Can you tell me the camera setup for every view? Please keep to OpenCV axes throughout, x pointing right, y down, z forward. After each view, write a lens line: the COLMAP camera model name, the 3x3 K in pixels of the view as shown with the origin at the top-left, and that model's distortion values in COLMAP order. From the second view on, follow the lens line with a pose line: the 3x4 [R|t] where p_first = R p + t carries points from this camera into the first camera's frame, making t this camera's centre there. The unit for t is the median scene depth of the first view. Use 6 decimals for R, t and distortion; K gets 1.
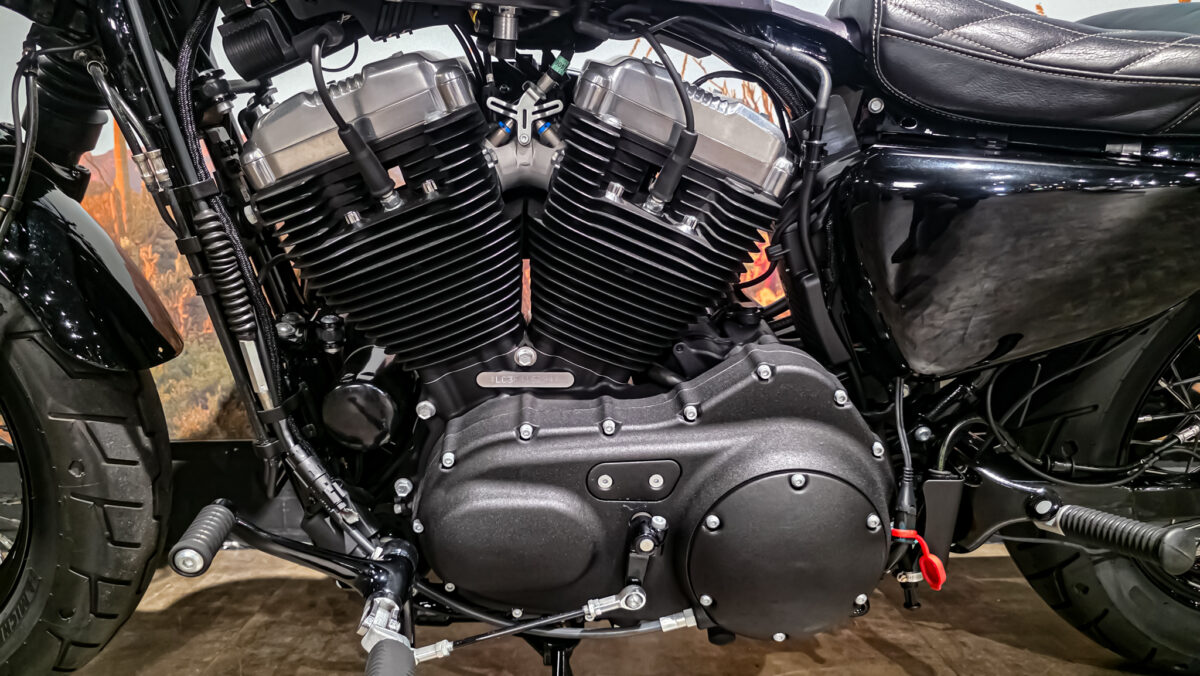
lens RADIAL K [[821.4, 0, 595.7], [0, 821.4, 354.2], [0, 0, 1]] dist [0.041278, -0.044265]
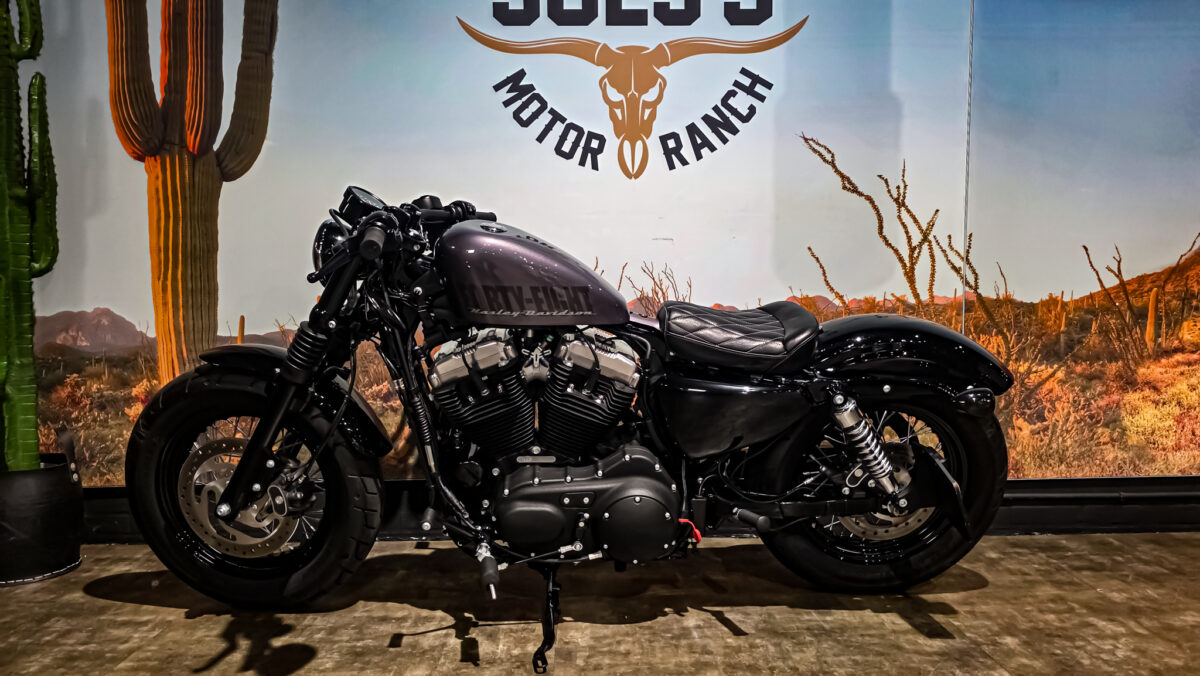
lens RADIAL K [[821.4, 0, 598.8], [0, 821.4, 345.8], [0, 0, 1]] dist [0.041278, -0.044265]
pose [[0.999974, -0.003533, -0.006214, 0.124740], [0.003257, 0.999033, -0.043849, -0.209996], [0.006363, 0.043827, 0.999019, -1.550326]]
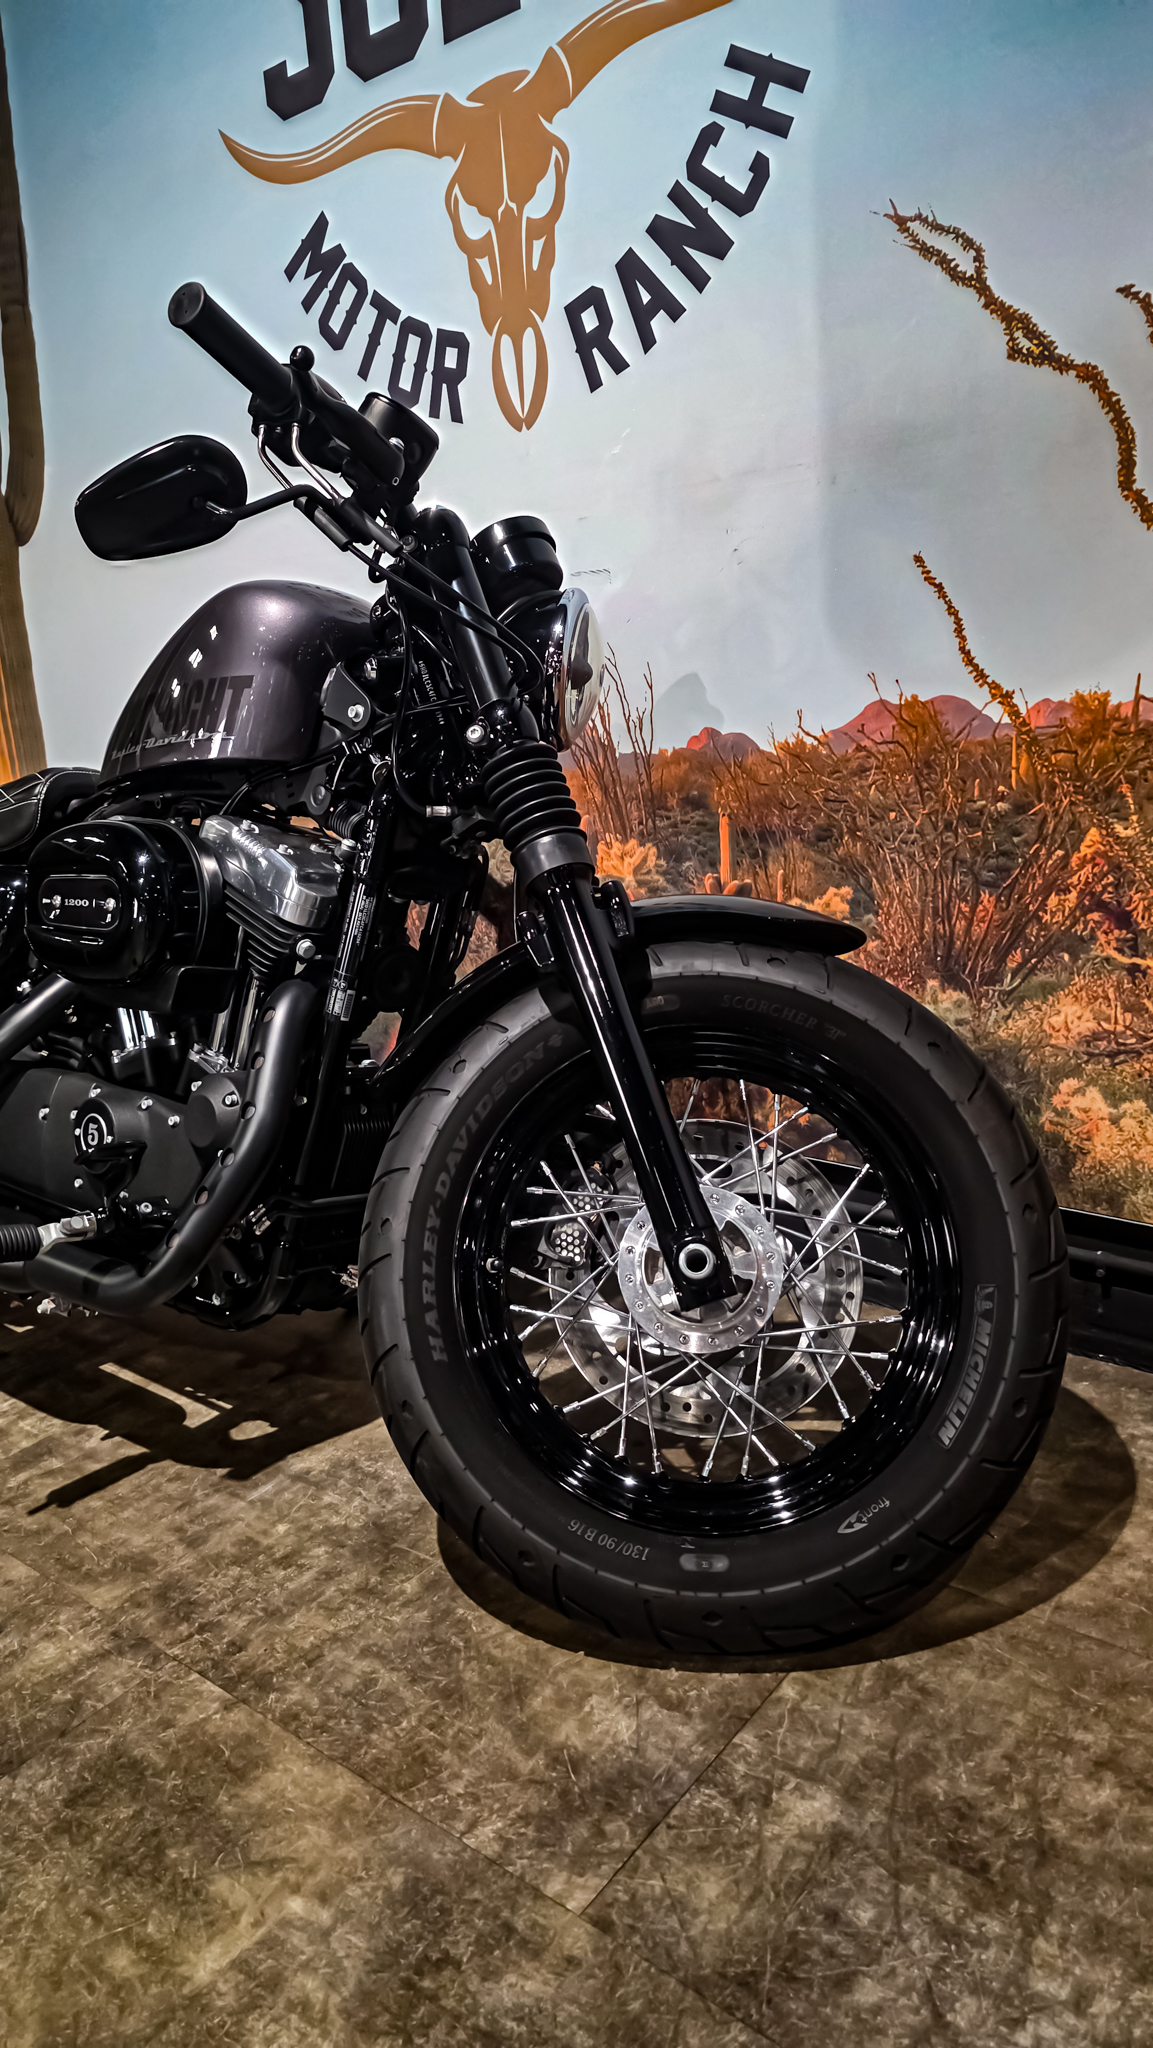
lens RADIAL K [[1401.8, 0, 538.1], [0, 1401.8, 1033.4], [0, 0, 1]] dist [0.041278, -0.044265]
pose [[0.754692, 0.108297, -0.647079, 1.931837], [0.012833, 0.983657, 0.179594, -0.451217], [0.655954, -0.143842, 0.740968, -0.164686]]
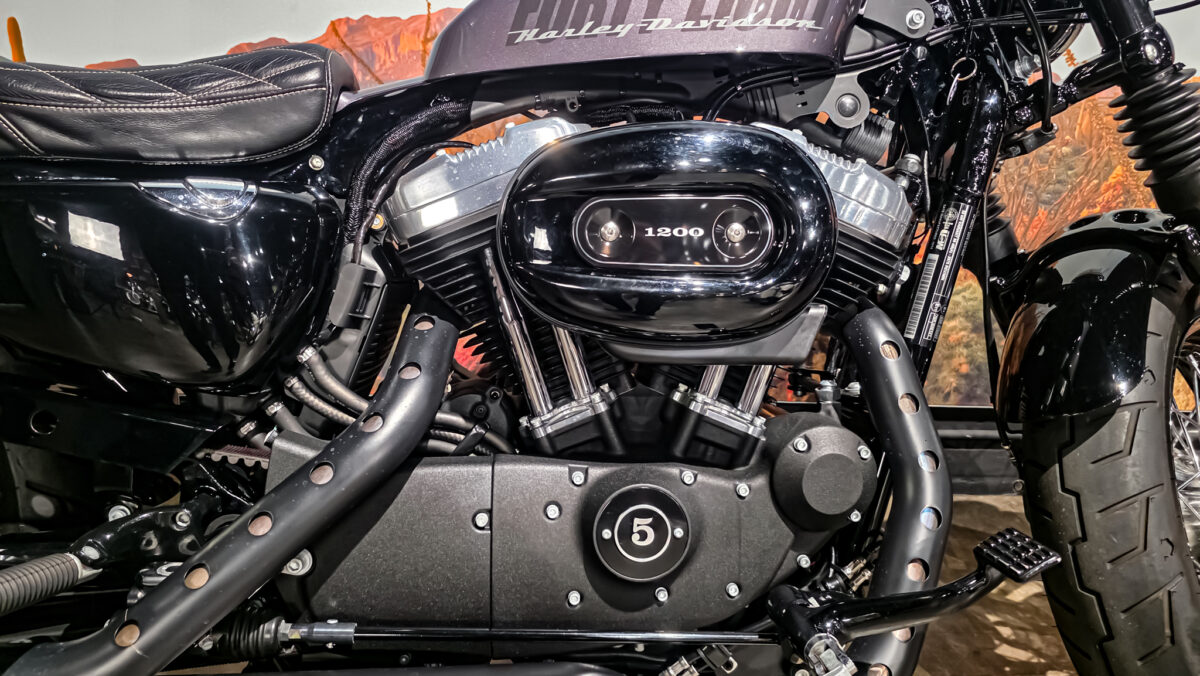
lens RADIAL K [[821.4, 0, 593.7], [0, 821.4, 343.3], [0, 0, 1]] dist [0.041278, -0.044265]
pose [[0.997192, 0.021020, 0.071878, -0.041782], [-0.036742, 0.973666, 0.224997, -0.358398], [-0.065256, -0.227006, 0.971705, 0.066006]]
